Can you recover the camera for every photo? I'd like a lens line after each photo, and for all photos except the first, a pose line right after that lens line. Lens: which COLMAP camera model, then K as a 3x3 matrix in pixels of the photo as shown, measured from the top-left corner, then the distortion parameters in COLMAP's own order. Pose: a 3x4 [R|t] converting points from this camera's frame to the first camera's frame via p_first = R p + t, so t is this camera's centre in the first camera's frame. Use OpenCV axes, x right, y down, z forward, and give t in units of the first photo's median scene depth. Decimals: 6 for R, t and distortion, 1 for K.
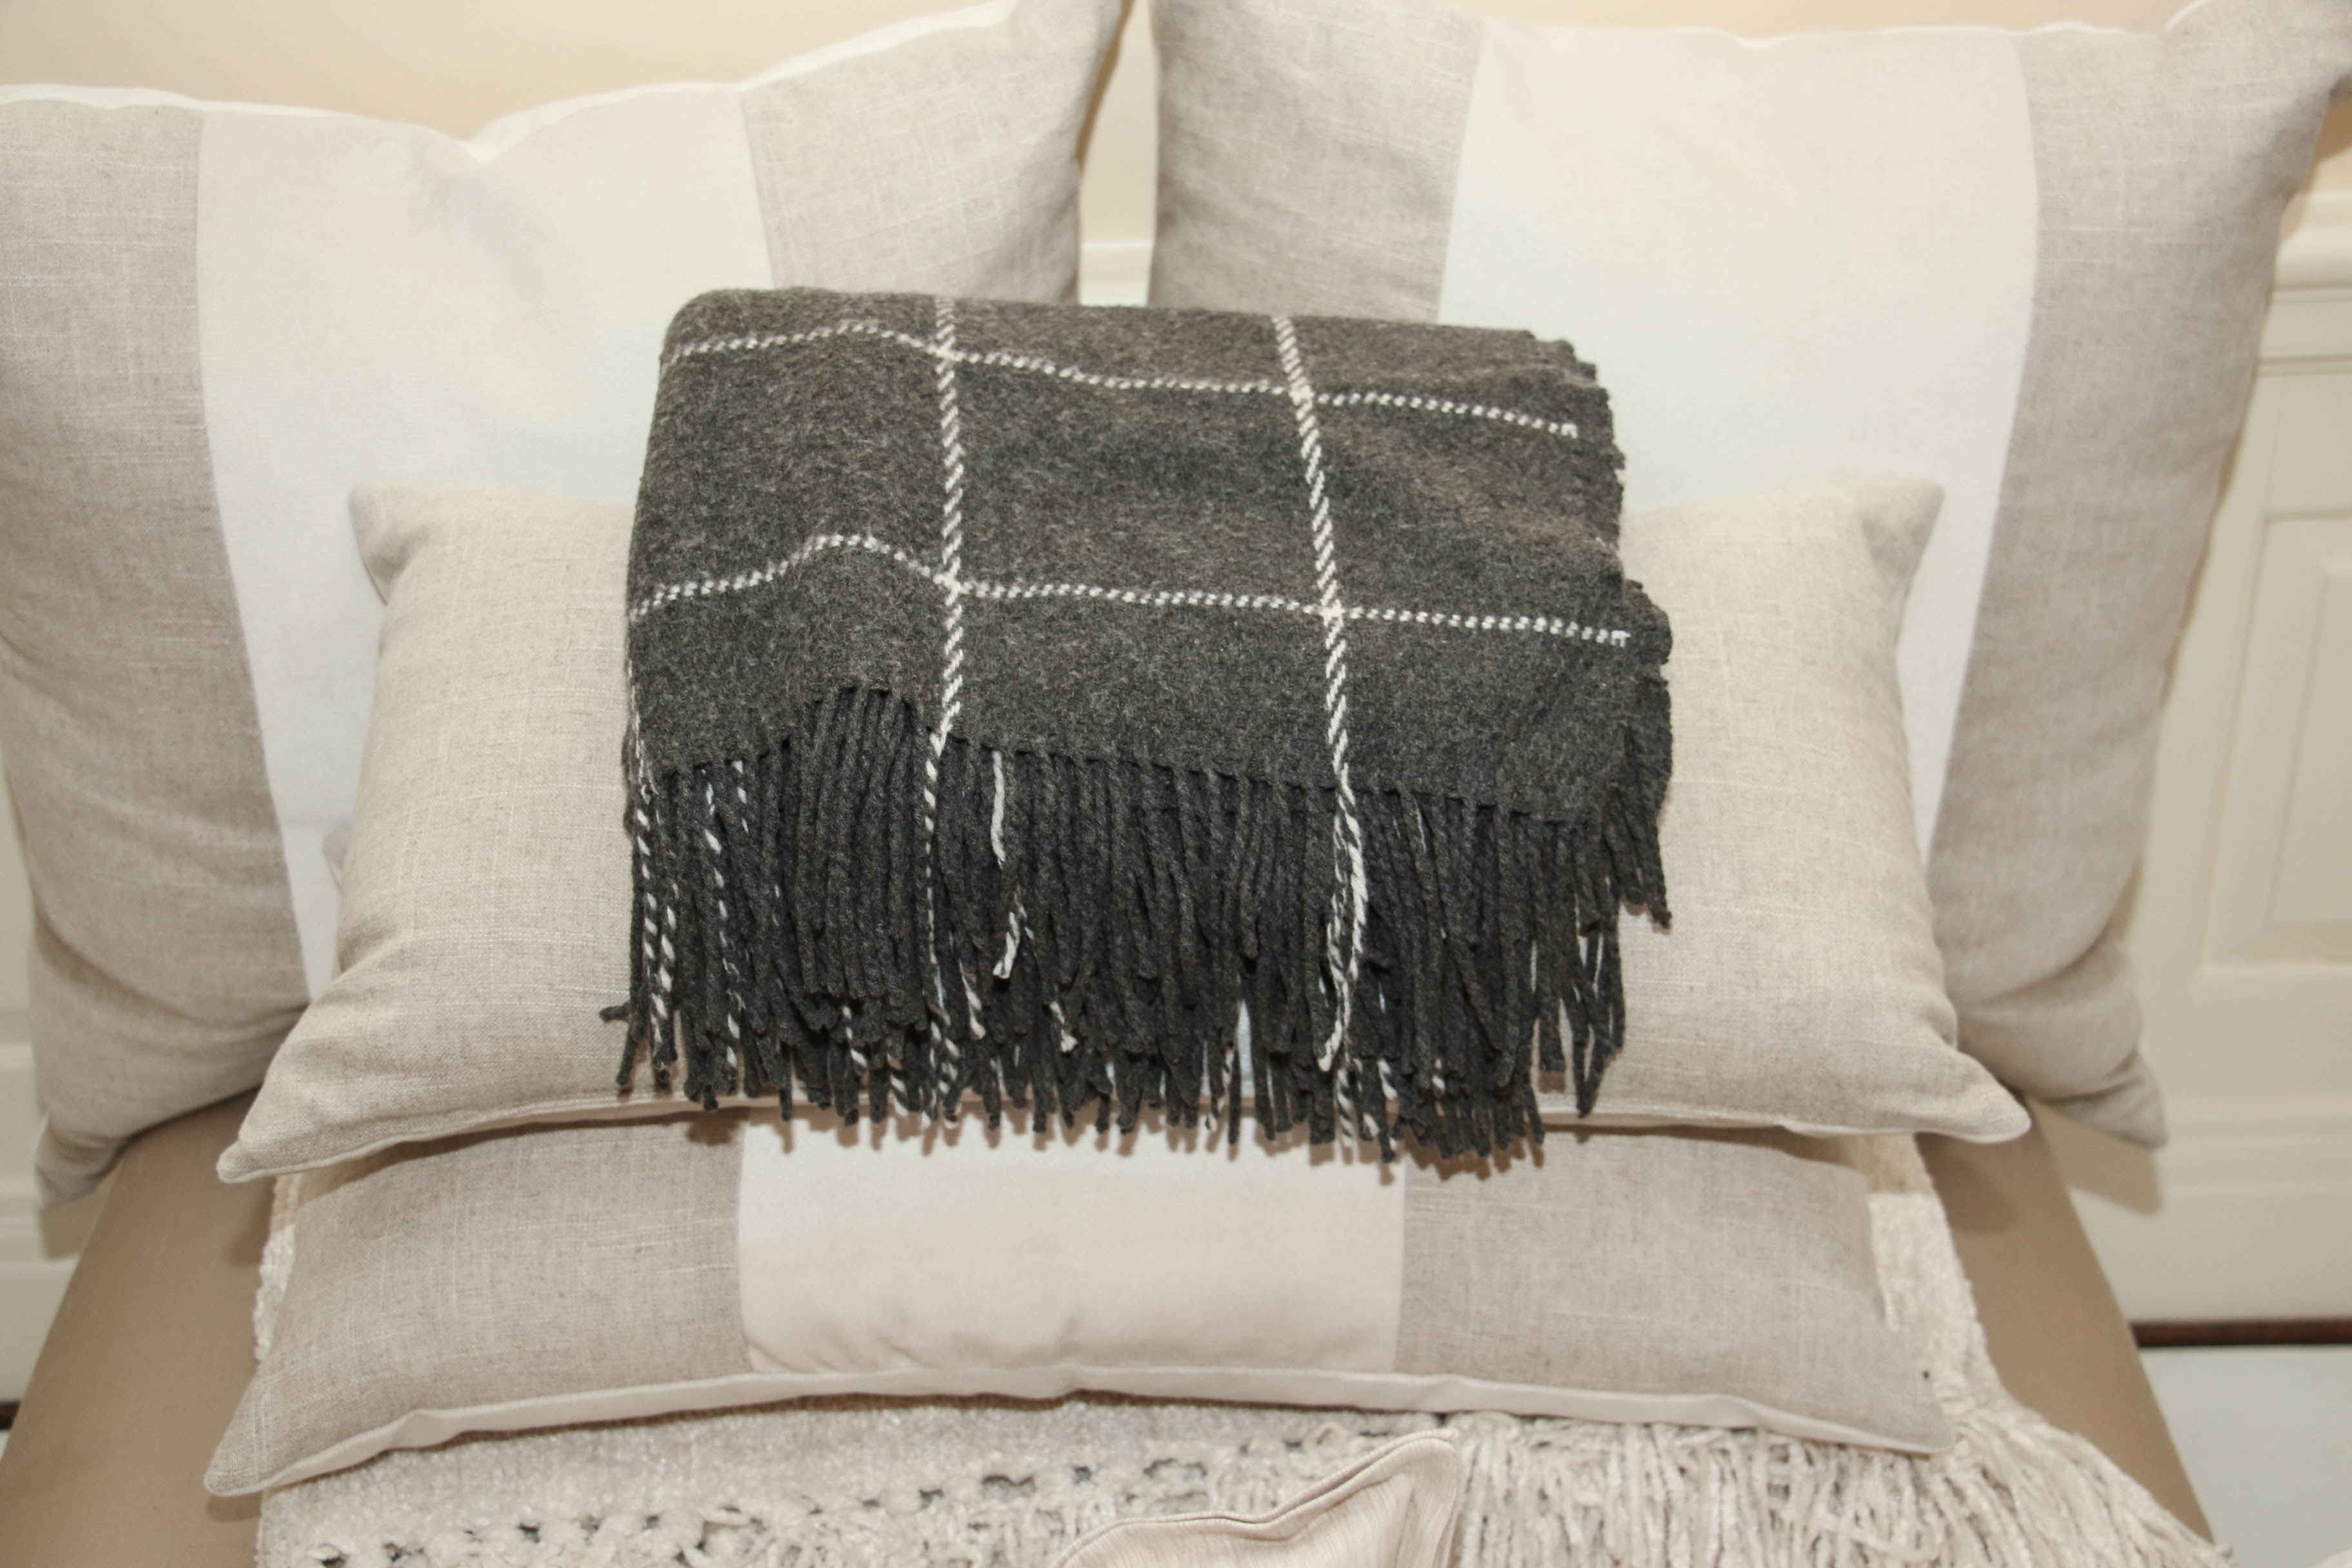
lens RADIAL K [[3925.8, 0, 1162.1], [0, 3925.8, 776.7], [0, 0, 1]] dist [0.231536, 0.000000]
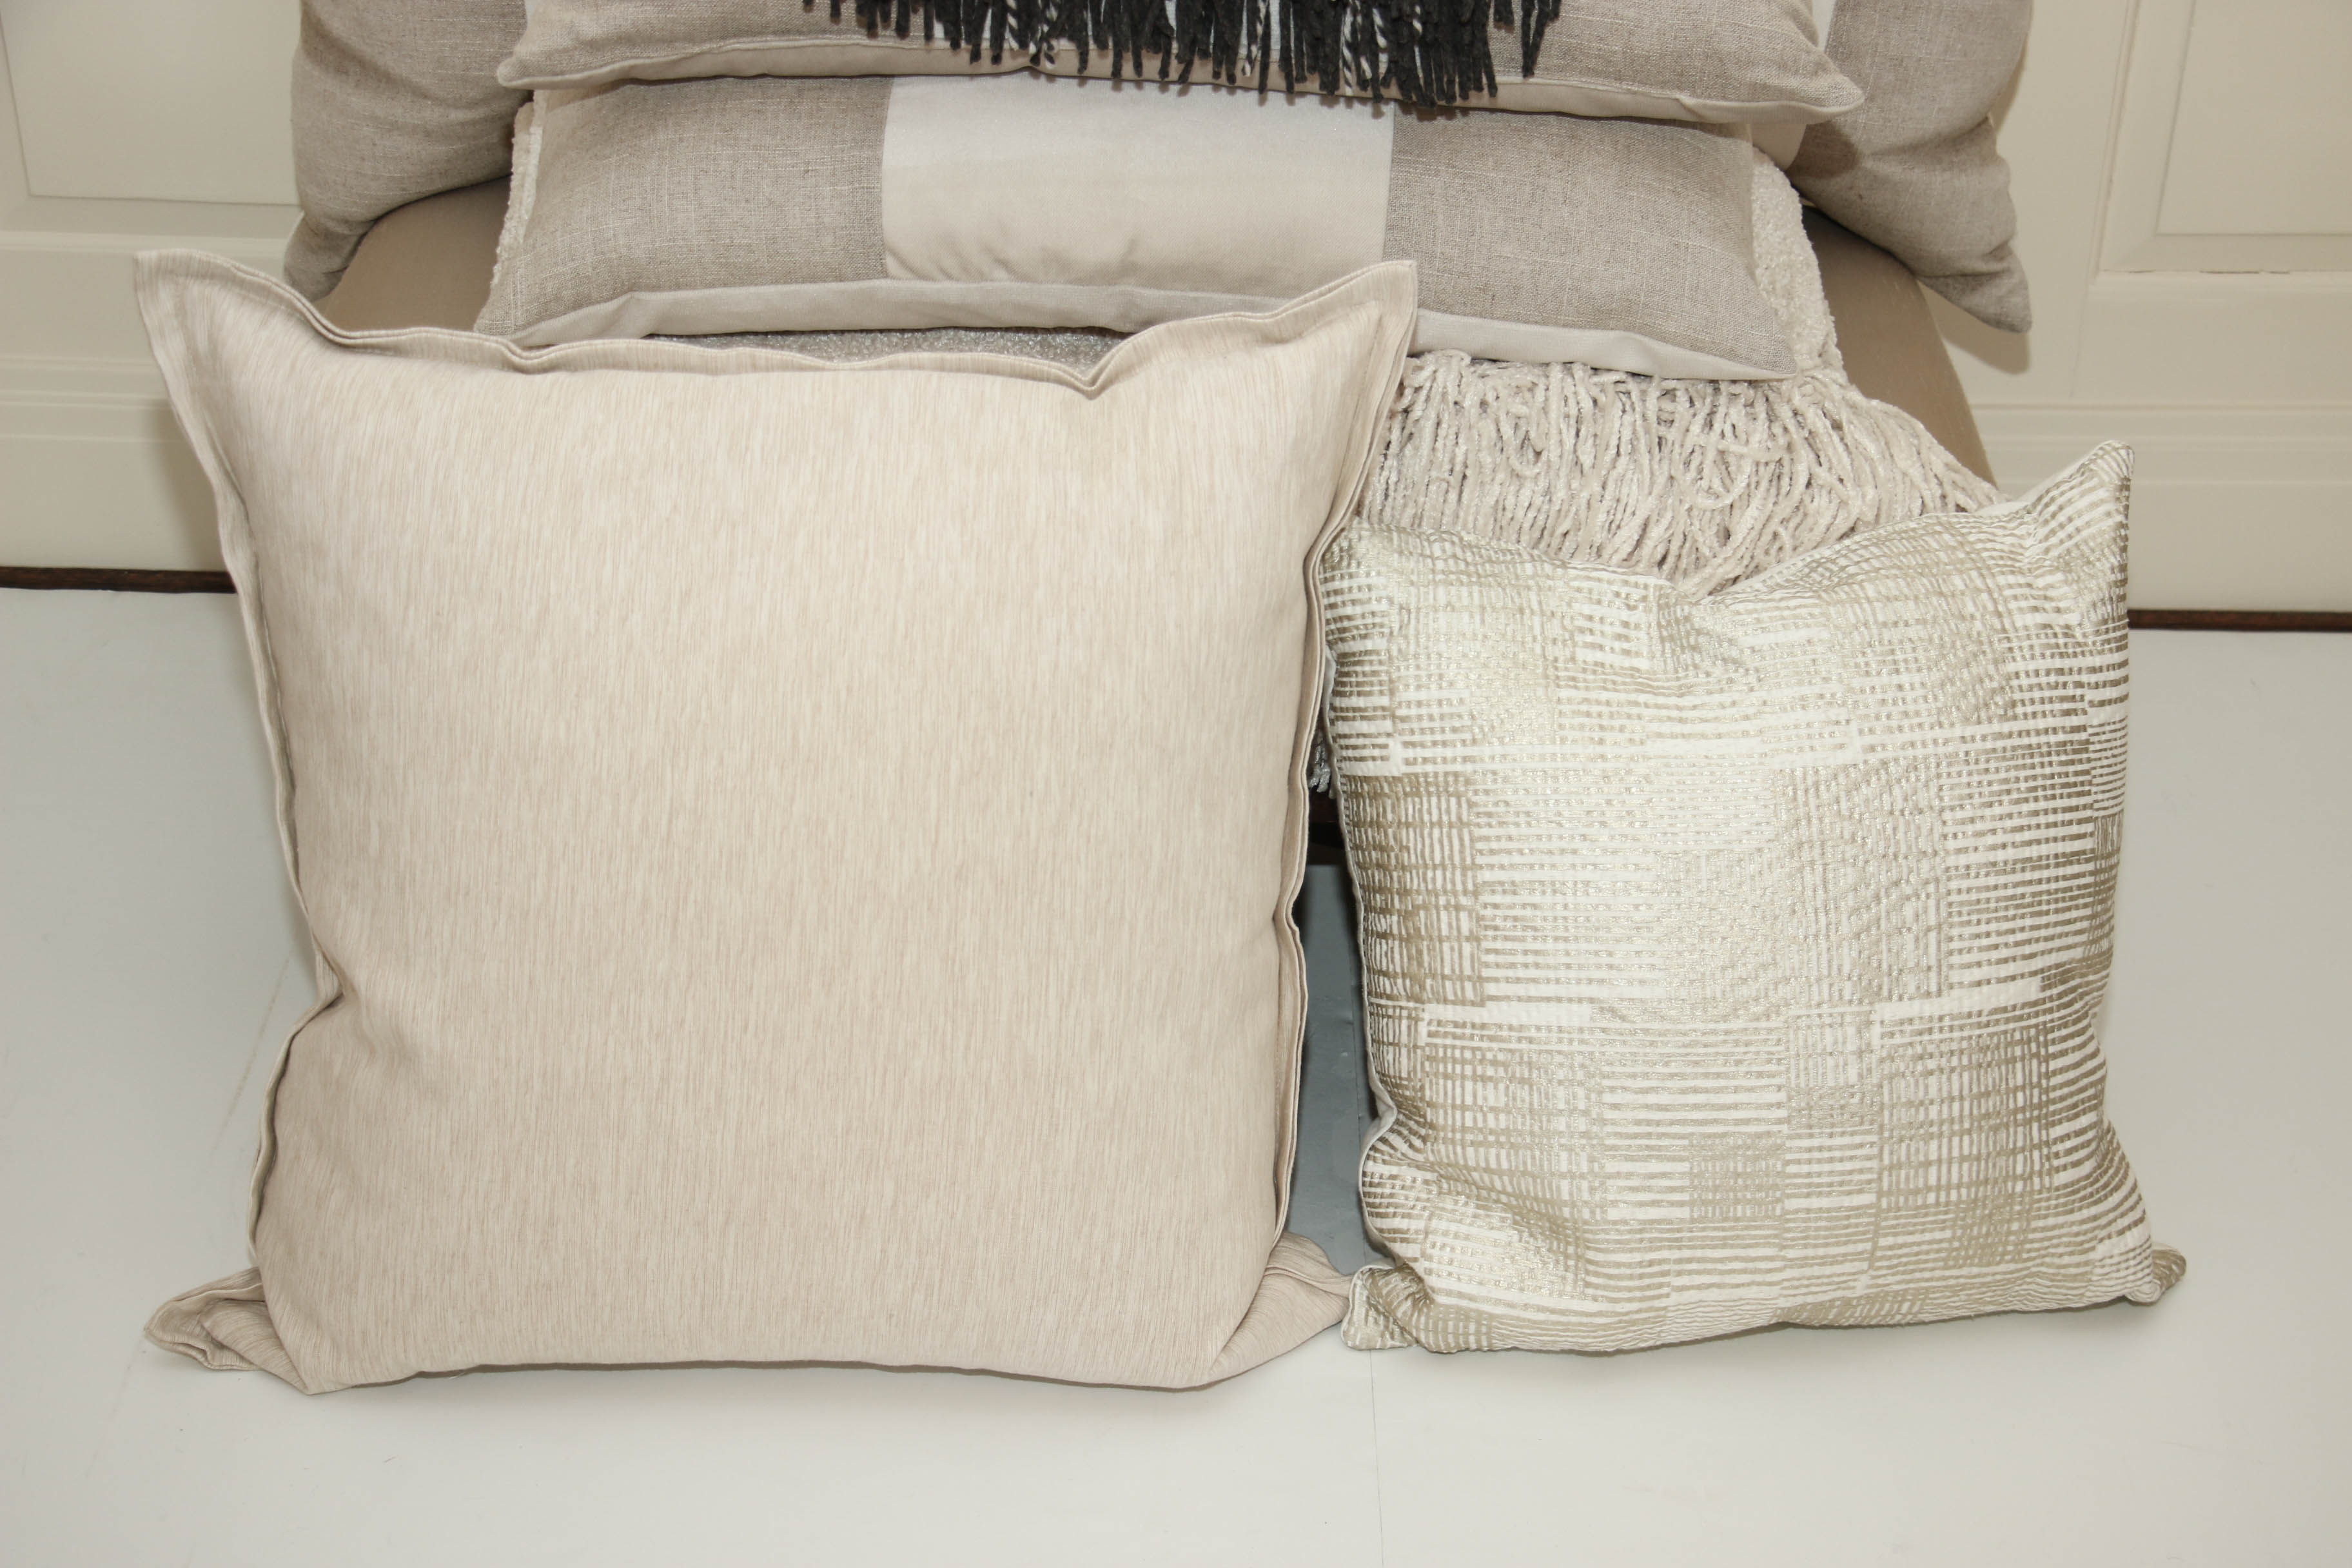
lens RADIAL K [[4824.1, 0, 1165.0], [0, 4824.1, 845.1], [0, 0, 1]] dist [0.288320, 0.000000]
pose [[0.998530, 0.052173, -0.014679, 0.021544], [-0.052849, 0.997343, -0.050143, 0.408803], [0.012024, 0.050845, 0.998634, -0.587946]]
